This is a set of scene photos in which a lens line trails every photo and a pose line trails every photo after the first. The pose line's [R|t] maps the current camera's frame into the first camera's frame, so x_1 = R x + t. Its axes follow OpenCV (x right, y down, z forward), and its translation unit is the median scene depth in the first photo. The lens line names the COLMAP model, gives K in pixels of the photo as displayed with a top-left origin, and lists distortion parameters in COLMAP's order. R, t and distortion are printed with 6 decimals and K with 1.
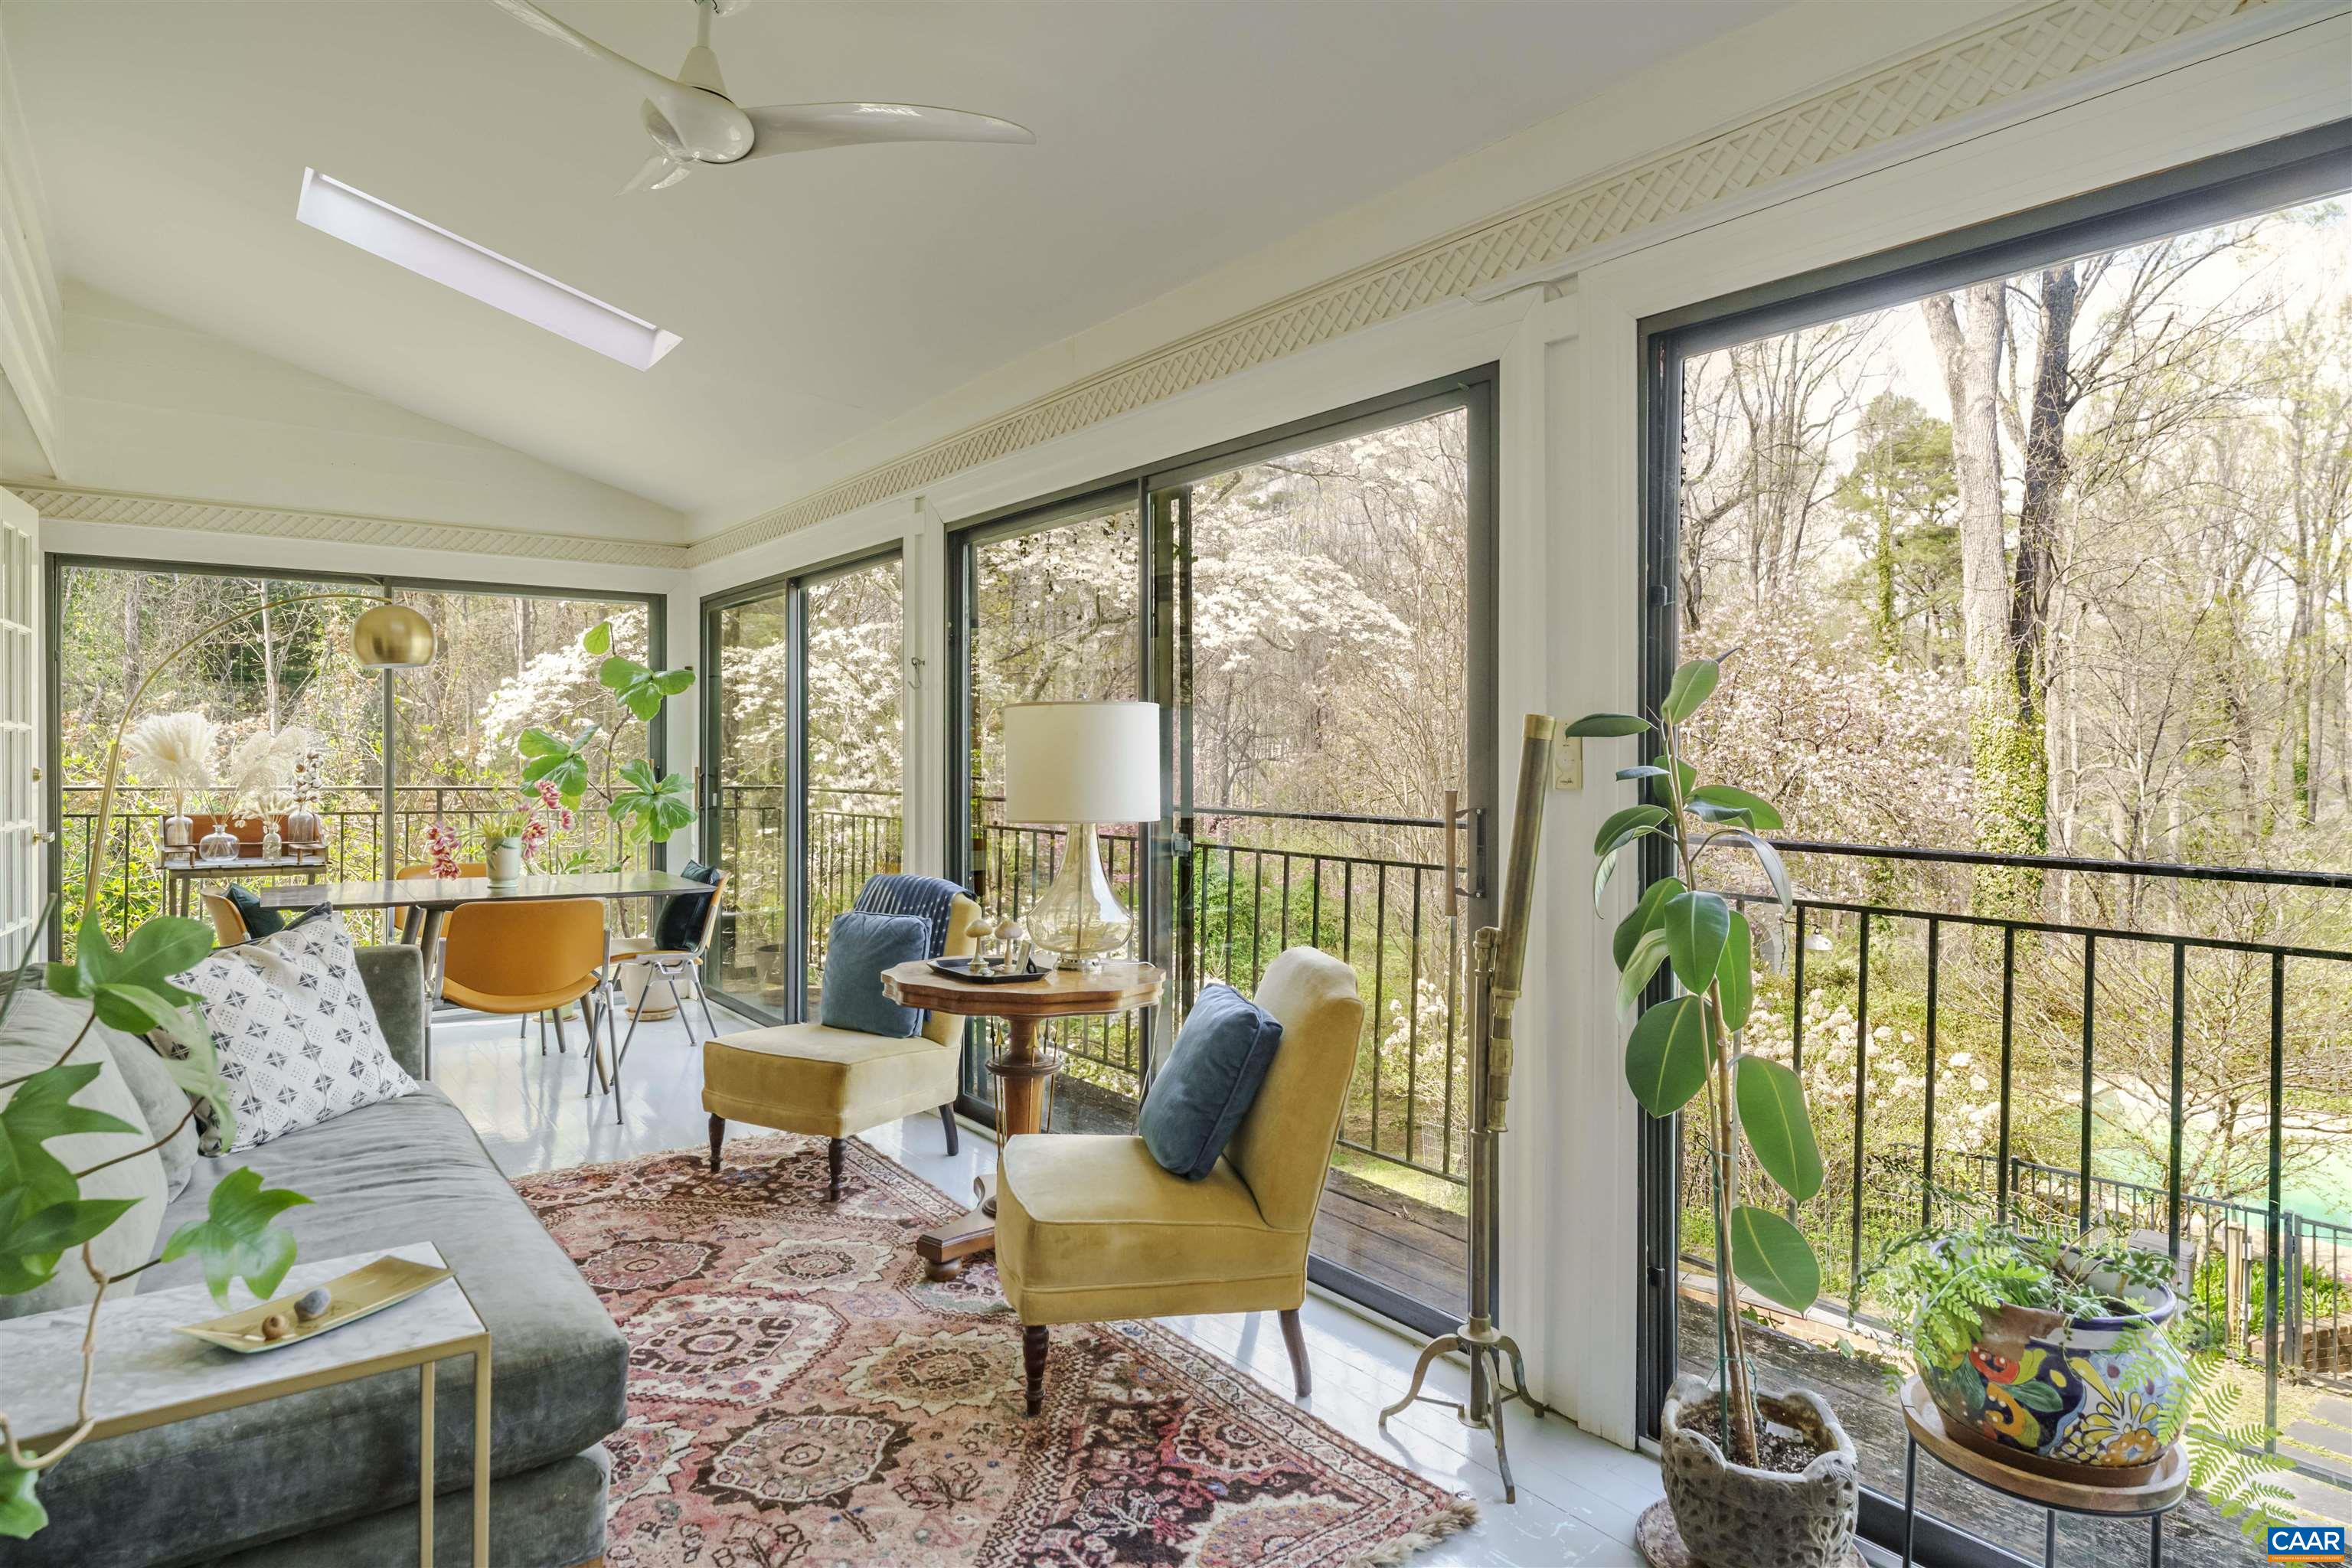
lens RADIAL K [[1348.1, 0, 1176.0], [0, 1348.1, 784.0], [0, 0, 1]] dist [-0.002927, -0.000409]
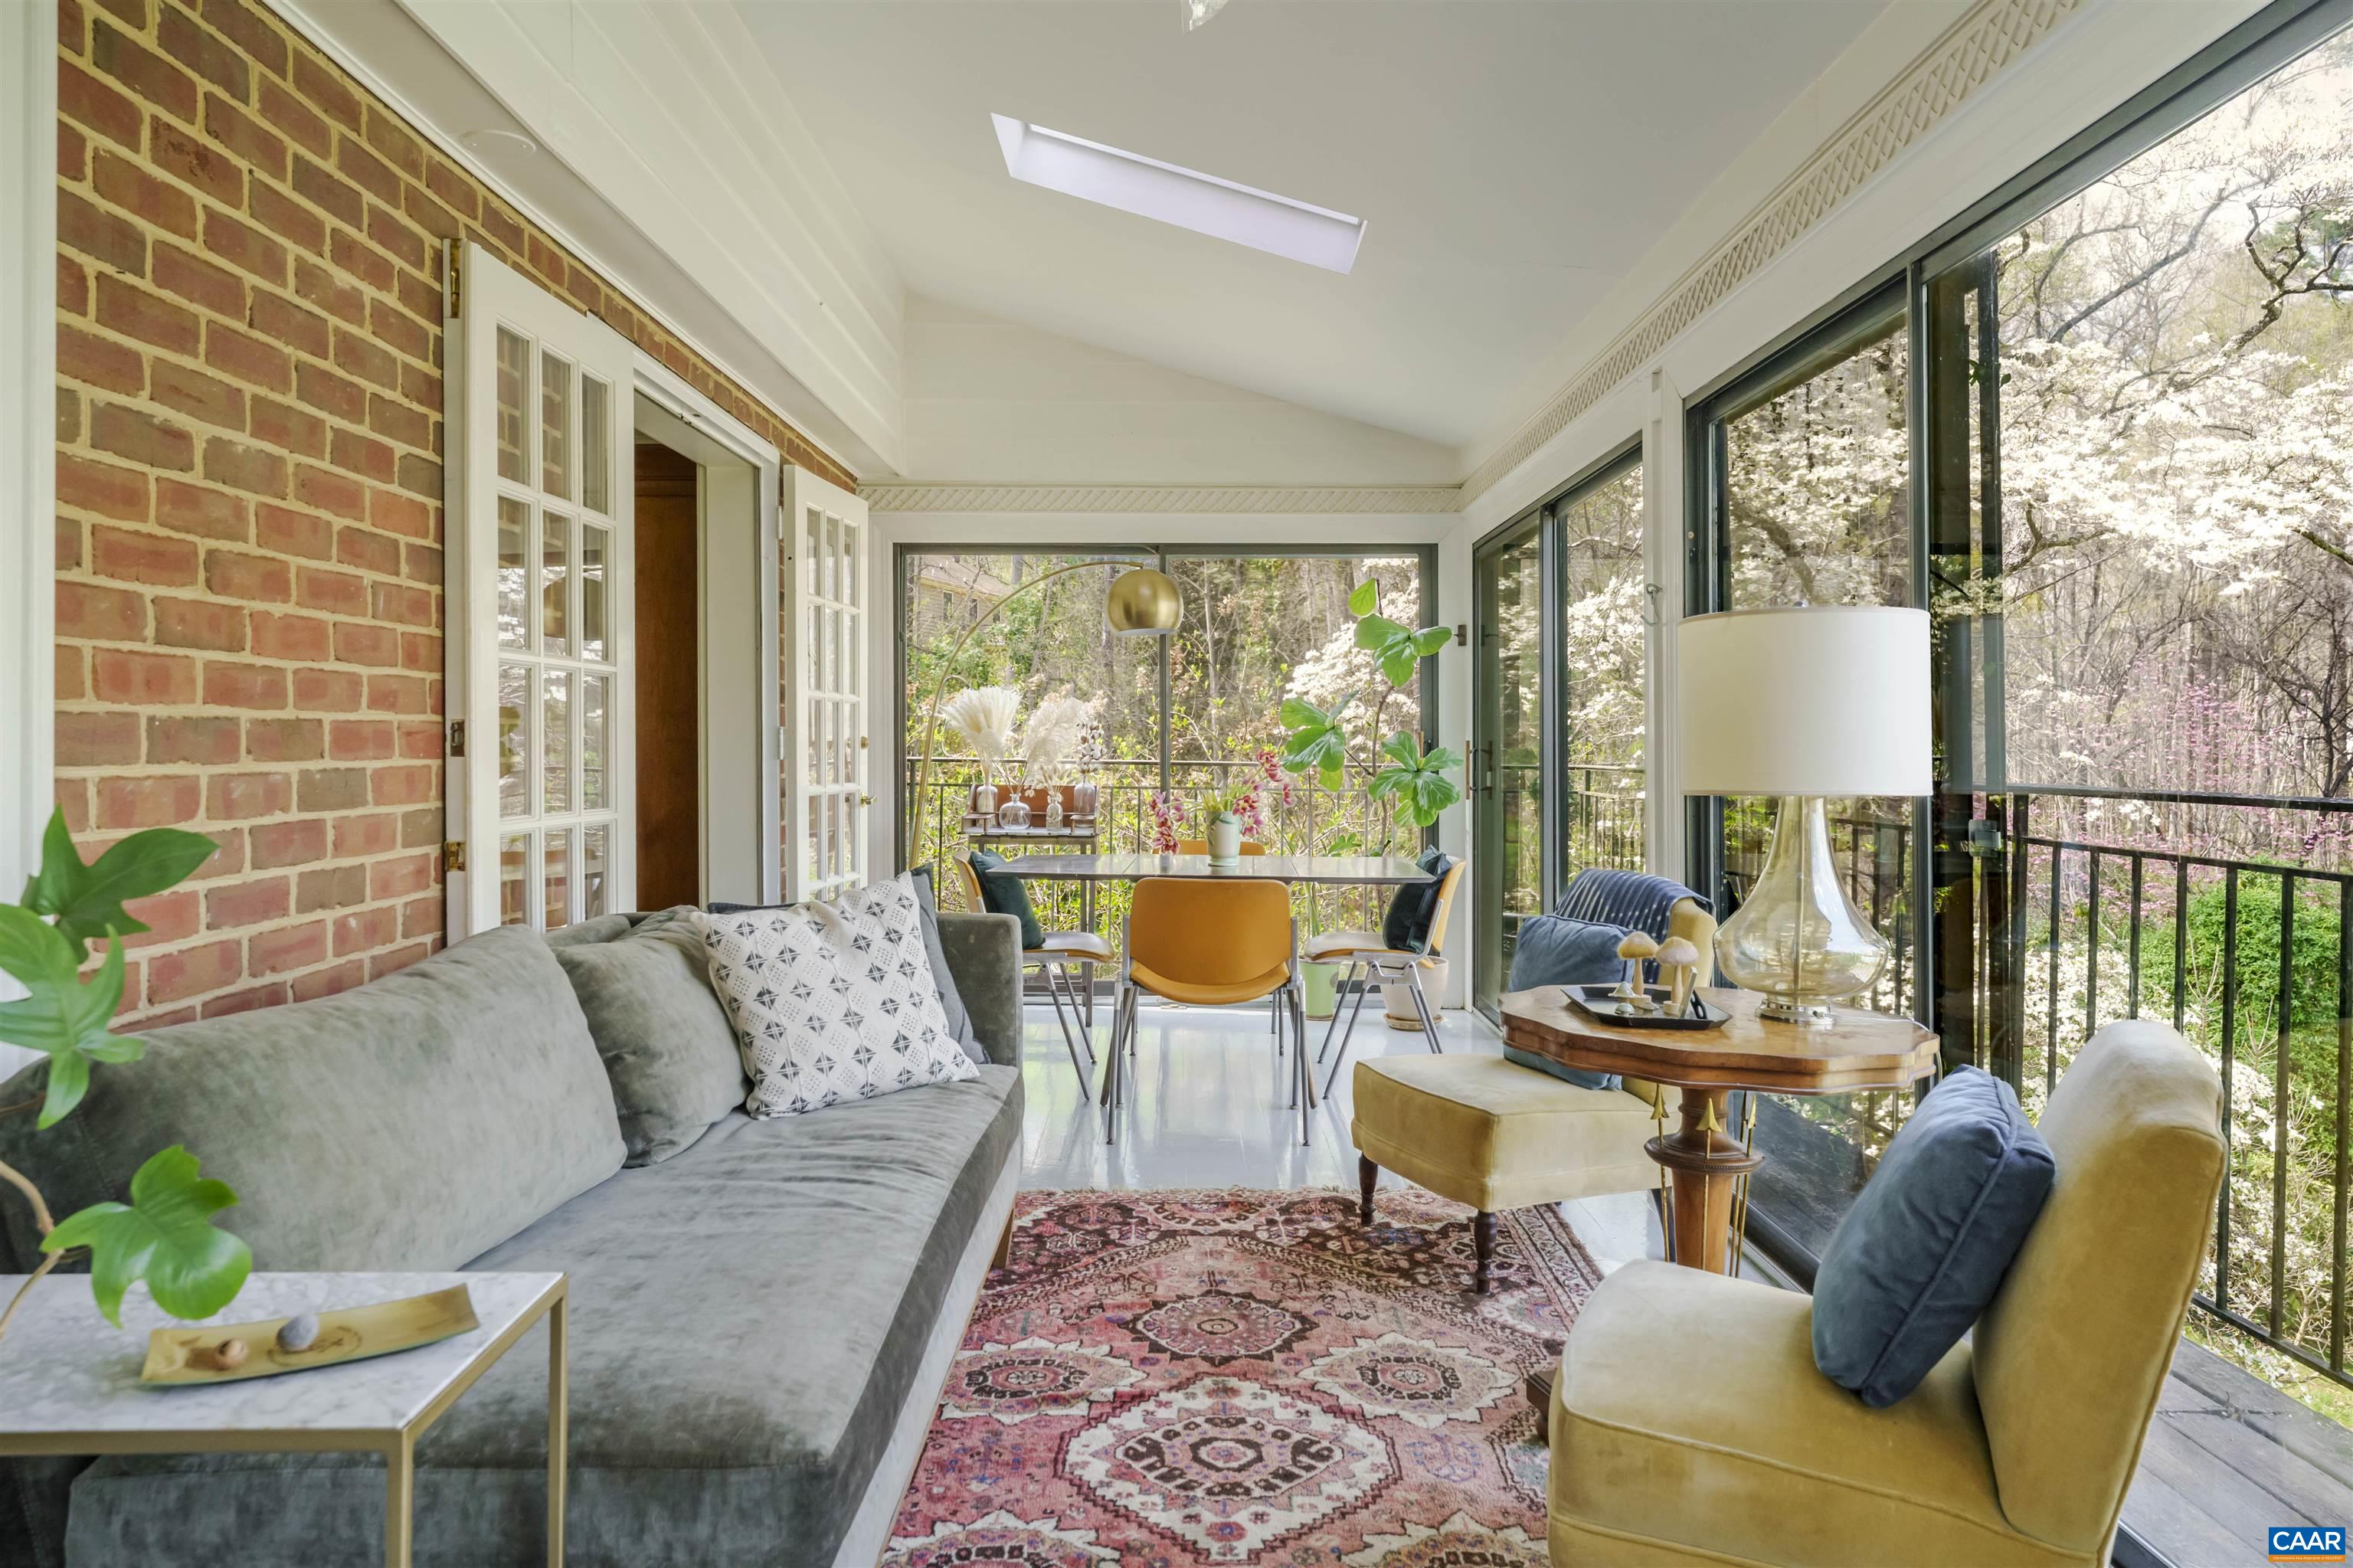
lens RADIAL K [[1500.2, 0, 1185.2], [0, 1500.2, 742.4], [0, 0, 1]] dist [-0.001694, -0.001521]
pose [[0.811155, -0.001579, -0.584829, 0.105278], [-0.012880, 0.999706, -0.020564, 0.019192], [0.584690, 0.024213, 0.810896, 0.211222]]
